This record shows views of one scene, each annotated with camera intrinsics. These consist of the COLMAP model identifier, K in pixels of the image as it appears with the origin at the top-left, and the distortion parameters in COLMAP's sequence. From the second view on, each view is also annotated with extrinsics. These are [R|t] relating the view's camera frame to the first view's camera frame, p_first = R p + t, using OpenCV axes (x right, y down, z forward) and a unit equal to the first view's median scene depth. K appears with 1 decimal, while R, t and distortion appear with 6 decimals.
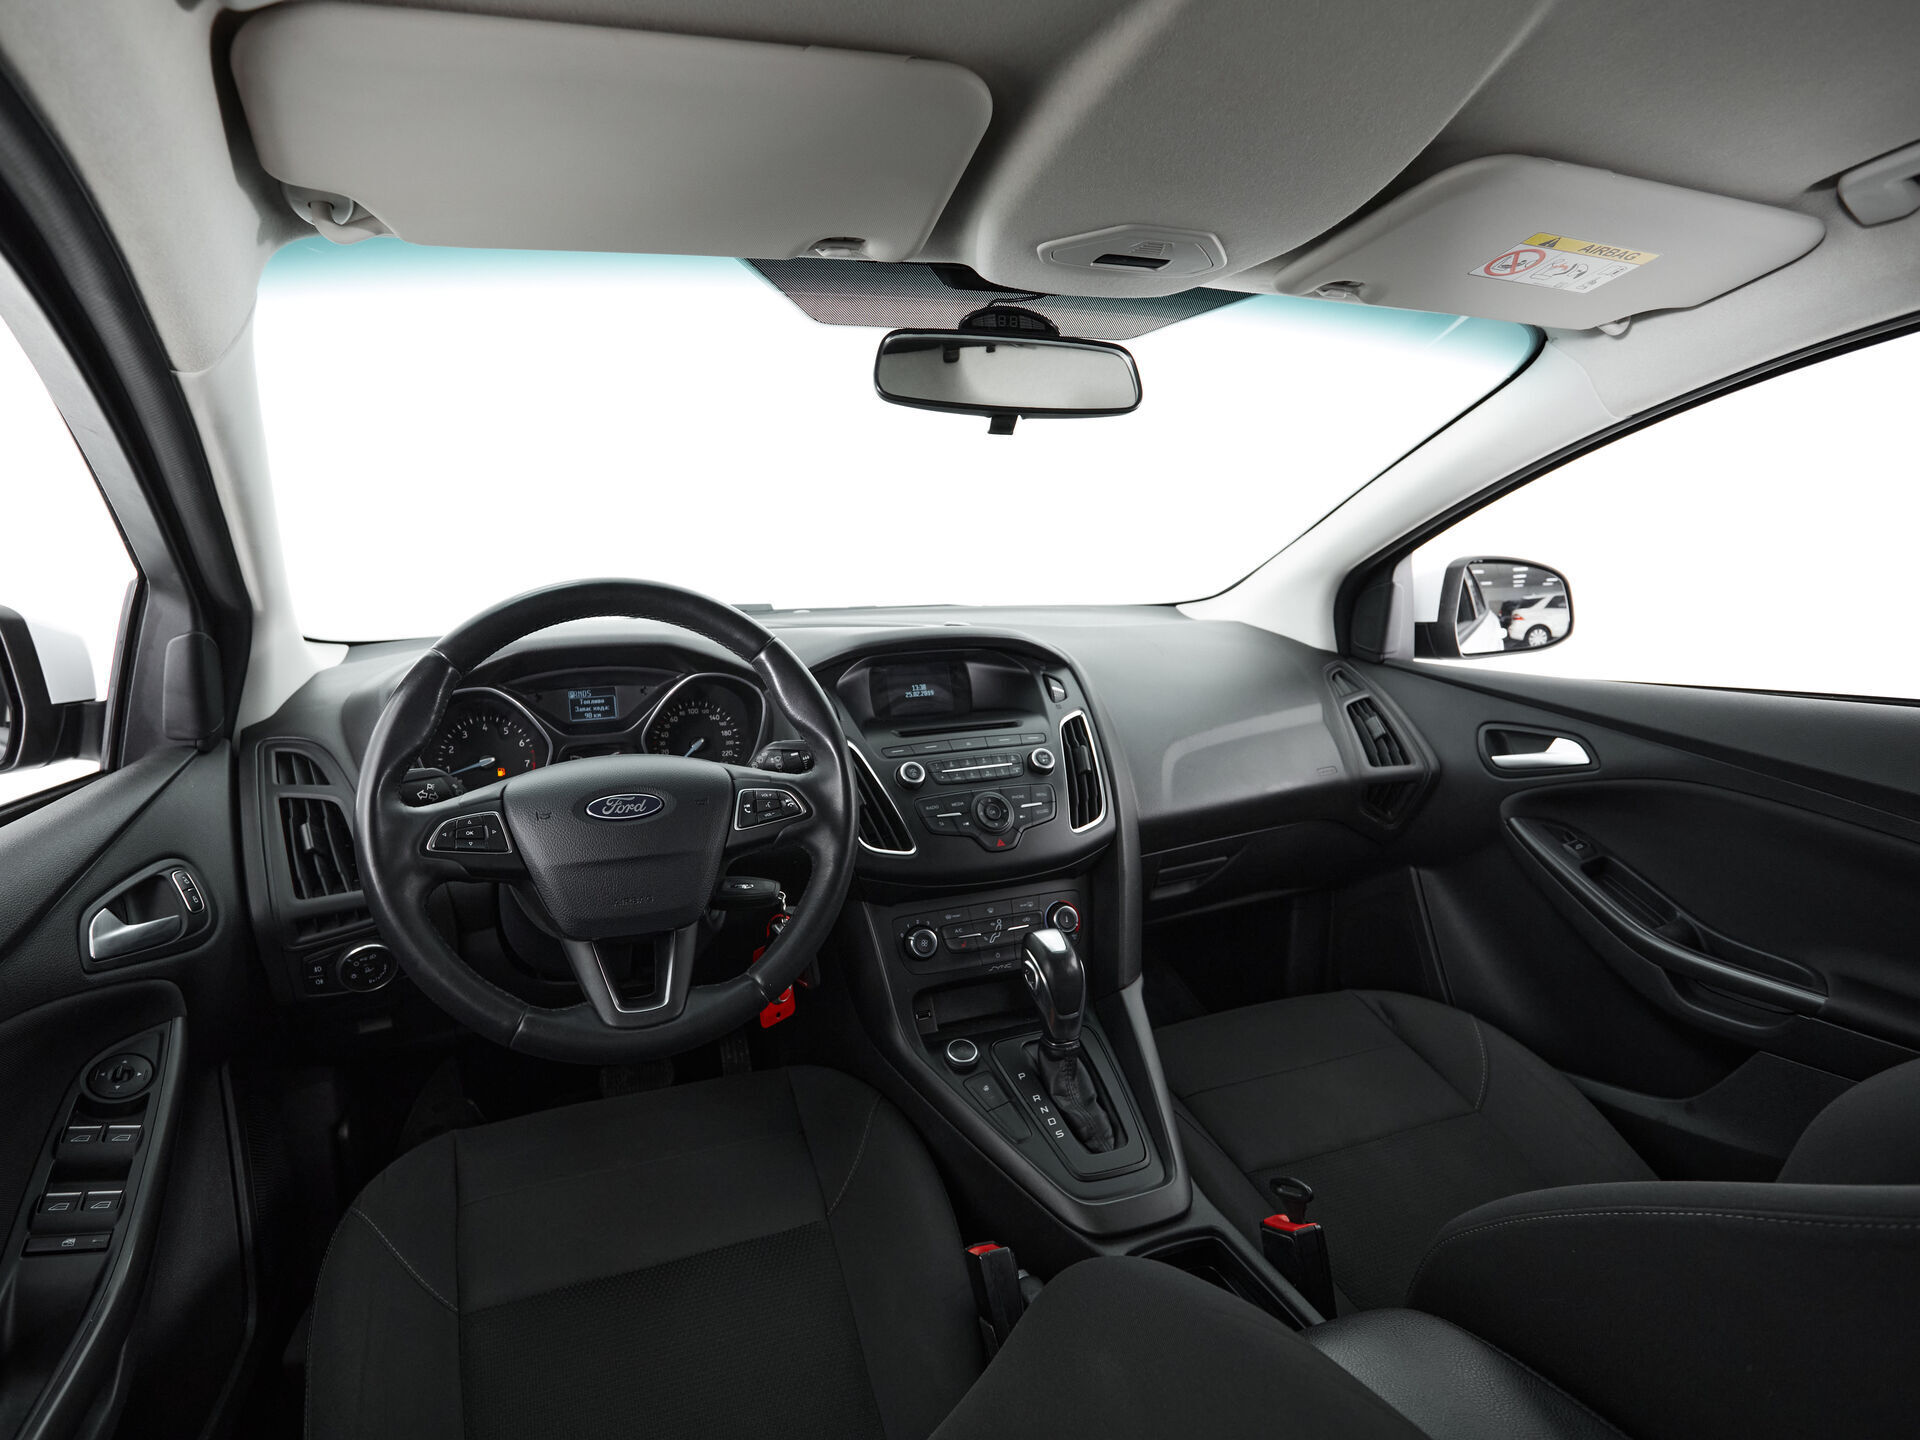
lens RADIAL K [[1036.1, 0, 910.6], [0, 1036.1, 718.9], [0, 0, 1]] dist [-0.012710, 0.003336]
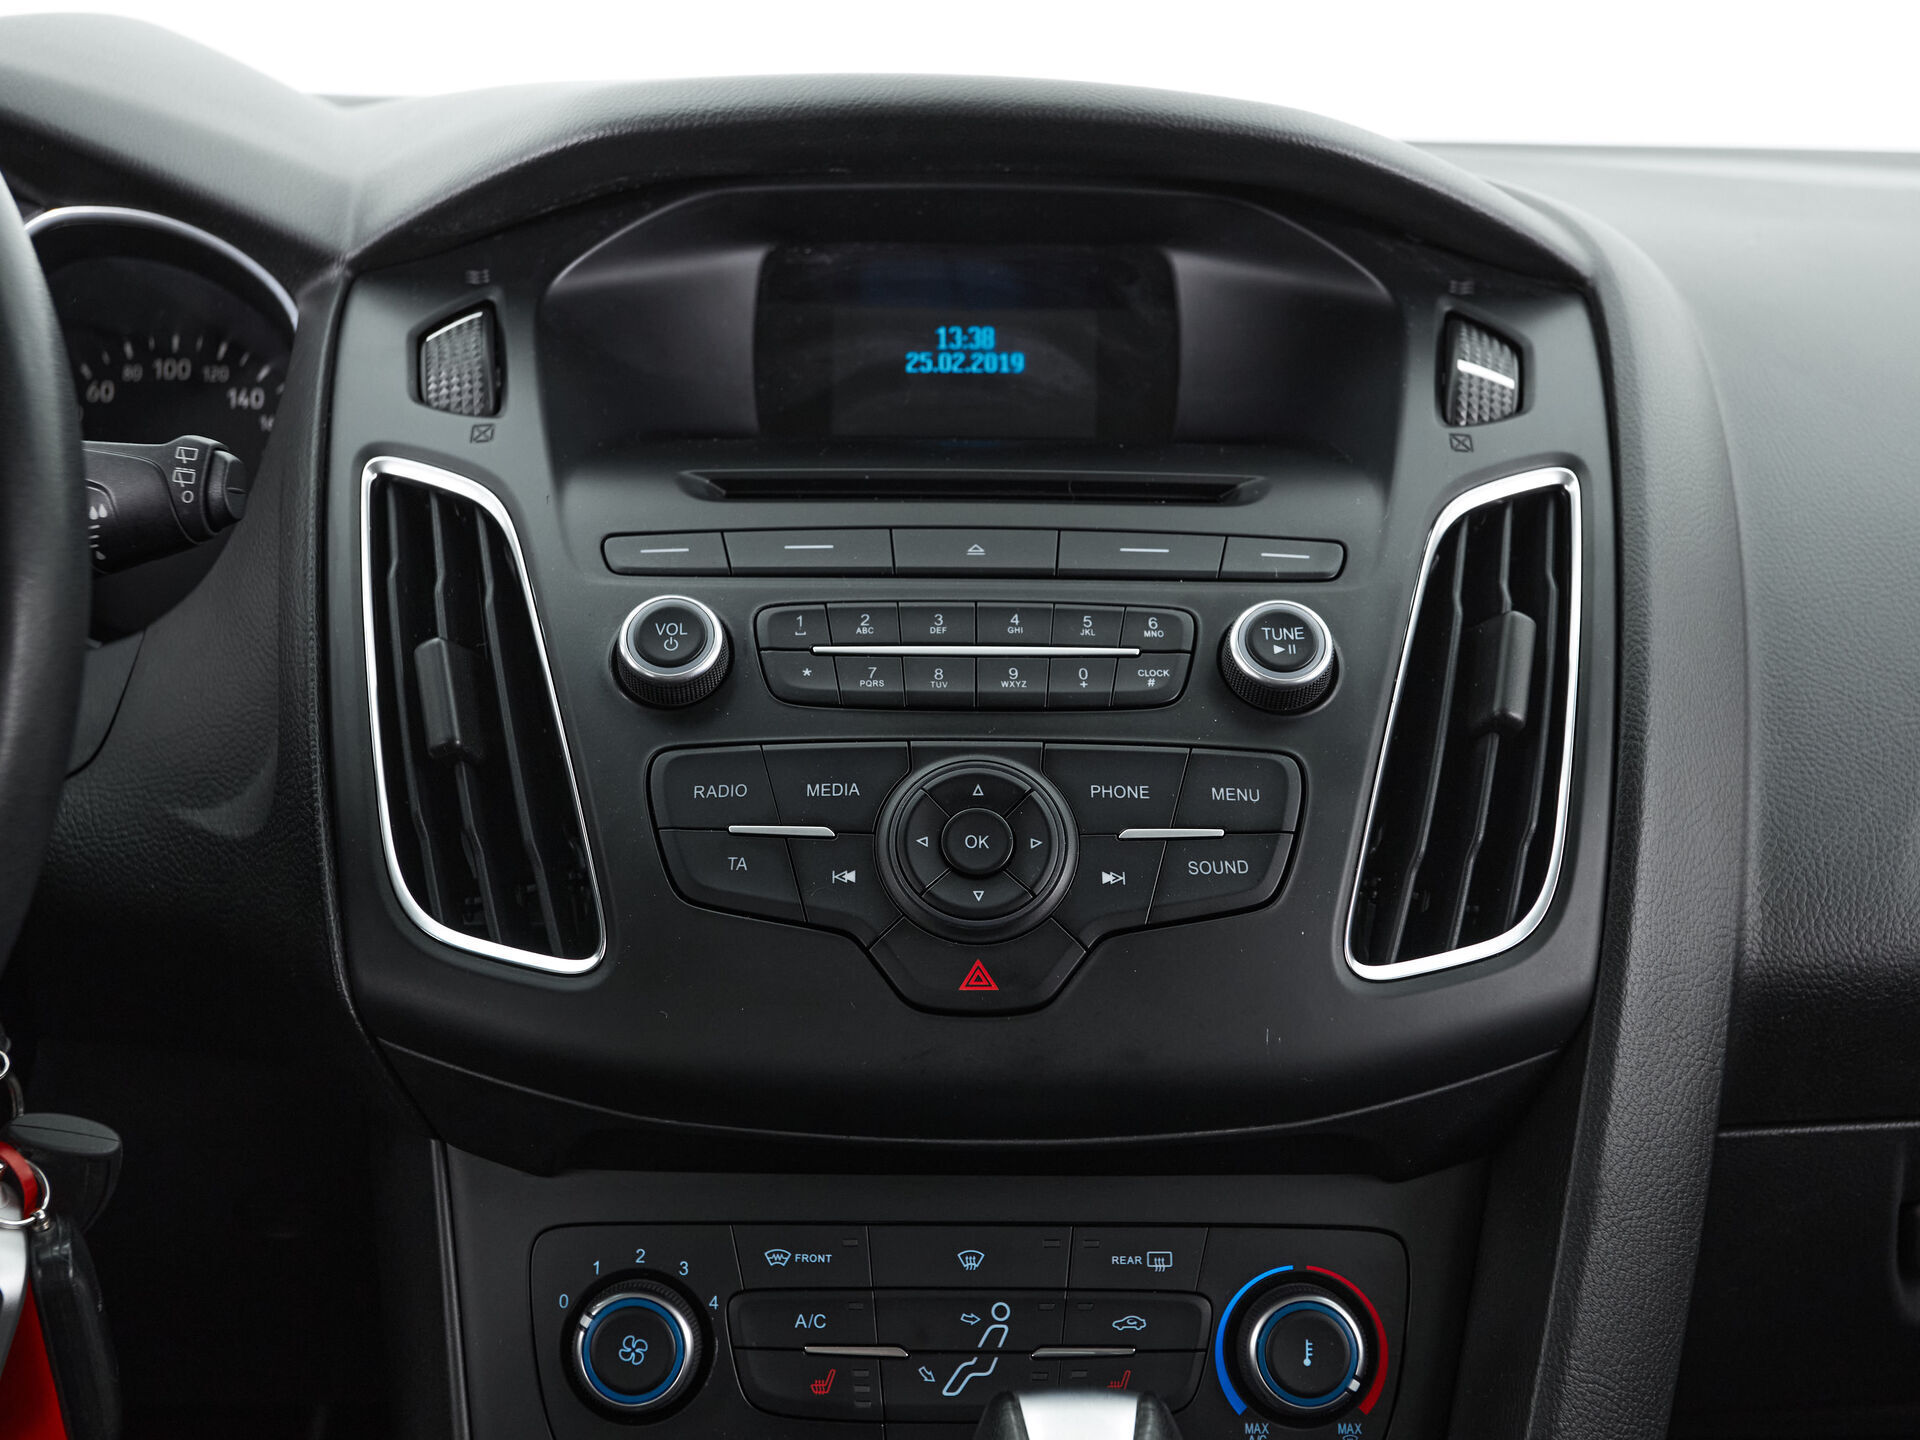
lens RADIAL K [[2762.0, 0, 966.3], [0, 2762.0, 637.3], [0, 0, 1]] dist [0.027878, 0.000000]
pose [[0.938117, 0.094622, -0.333142, 0.276057], [-0.089645, 0.995512, 0.030315, 0.025539], [0.334515, 0.001426, 0.942389, 0.412597]]
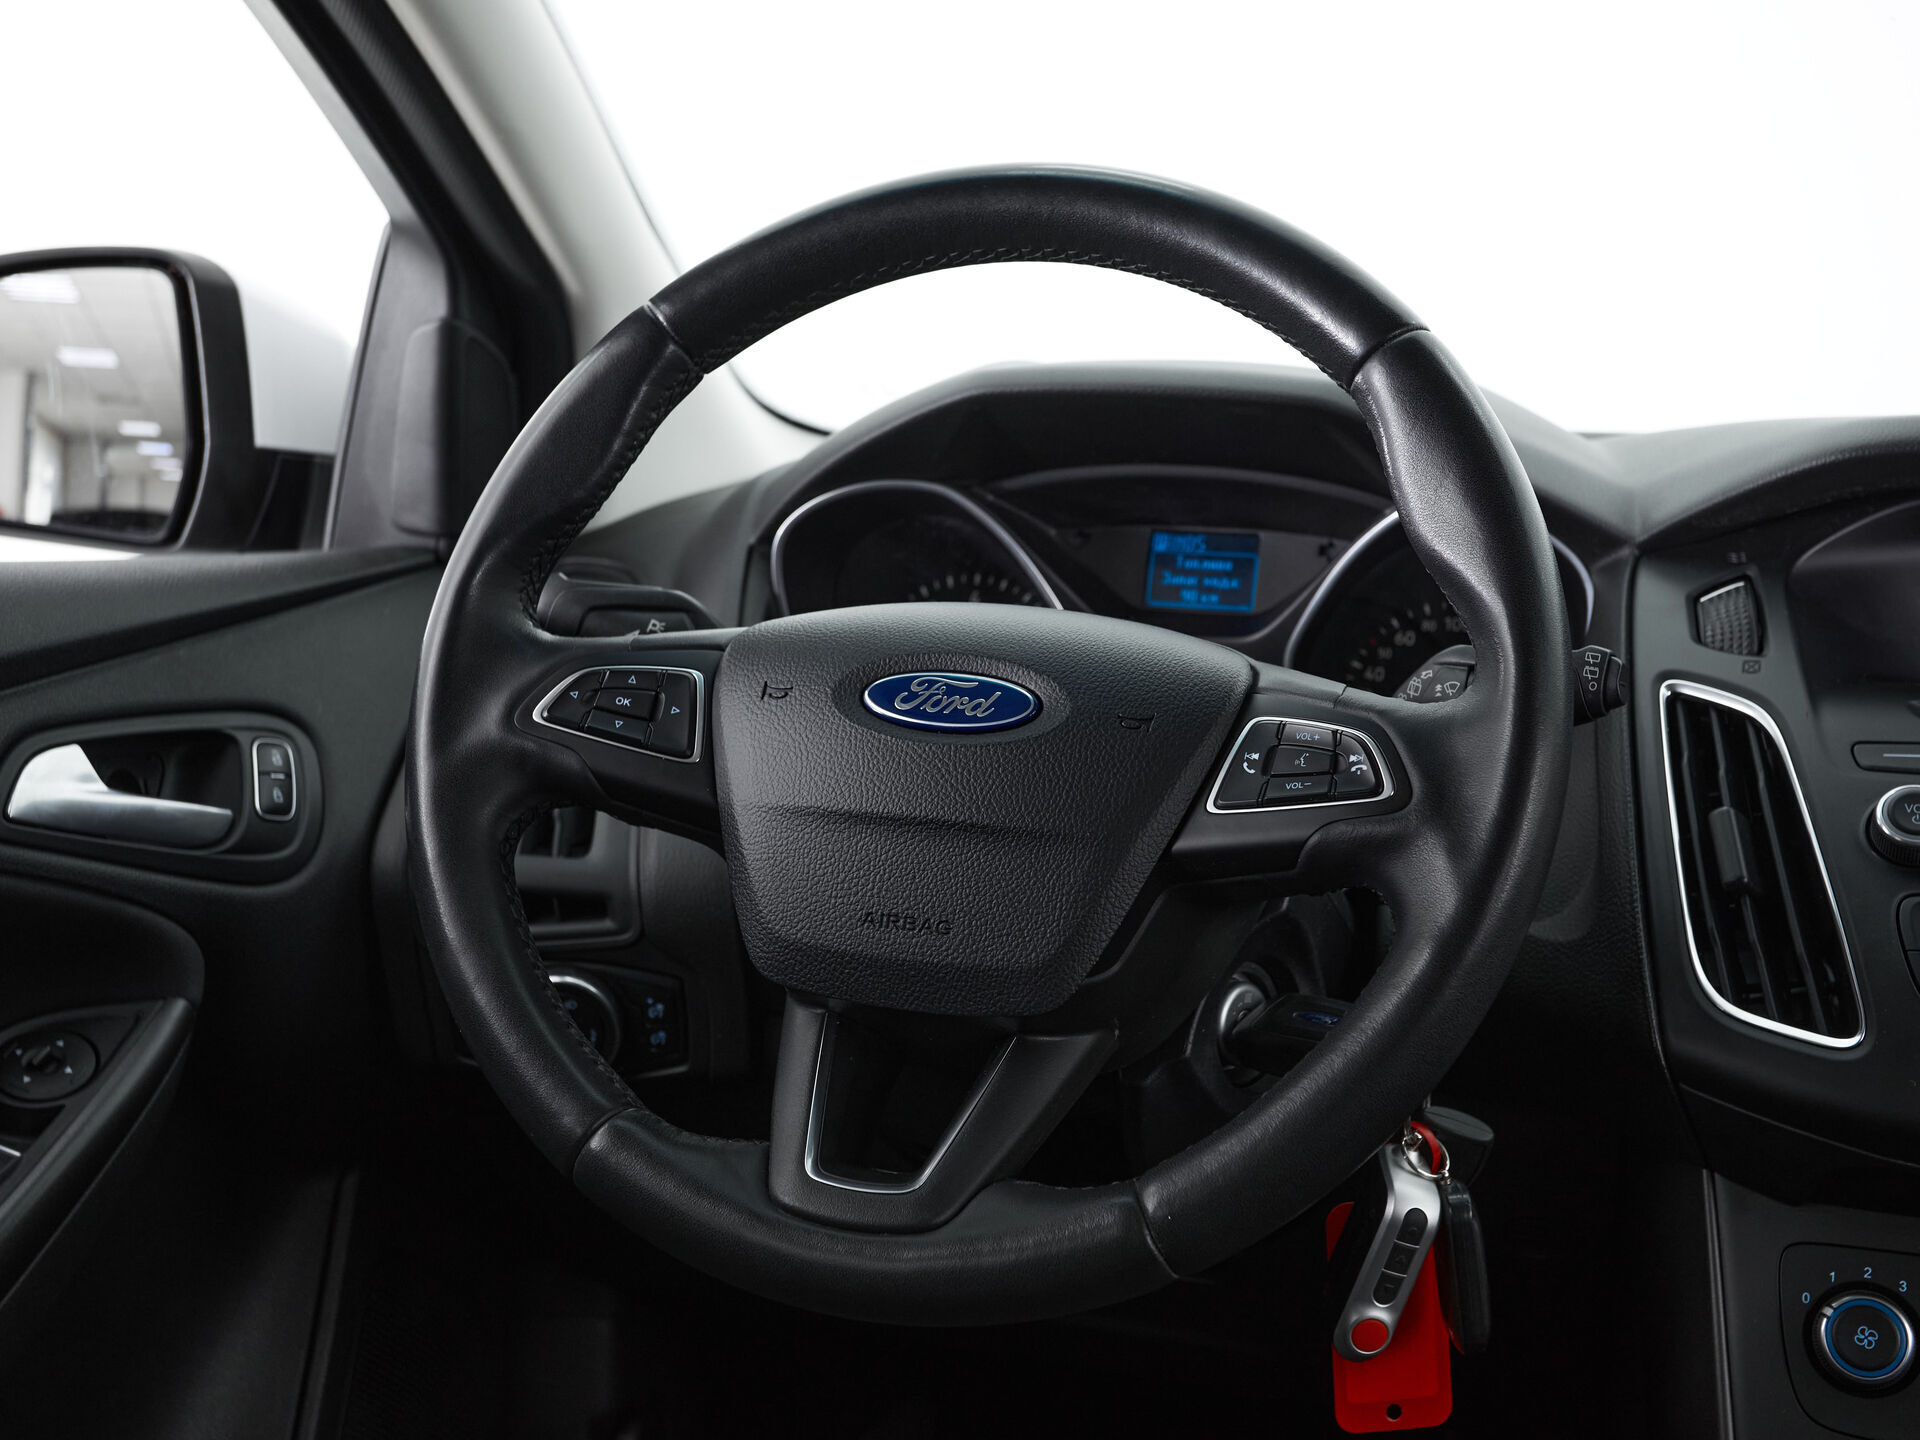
lens RADIAL K [[2535.1, 0, 912.4], [0, 2535.1, 694.7], [0, 0, 1]] dist [0.039705, 0.000000]
pose [[0.763219, 0.105383, -0.637489, 0.266634], [-0.159694, 0.986767, -0.028068, 0.086305], [0.626095, 0.123225, 0.769948, 0.171161]]
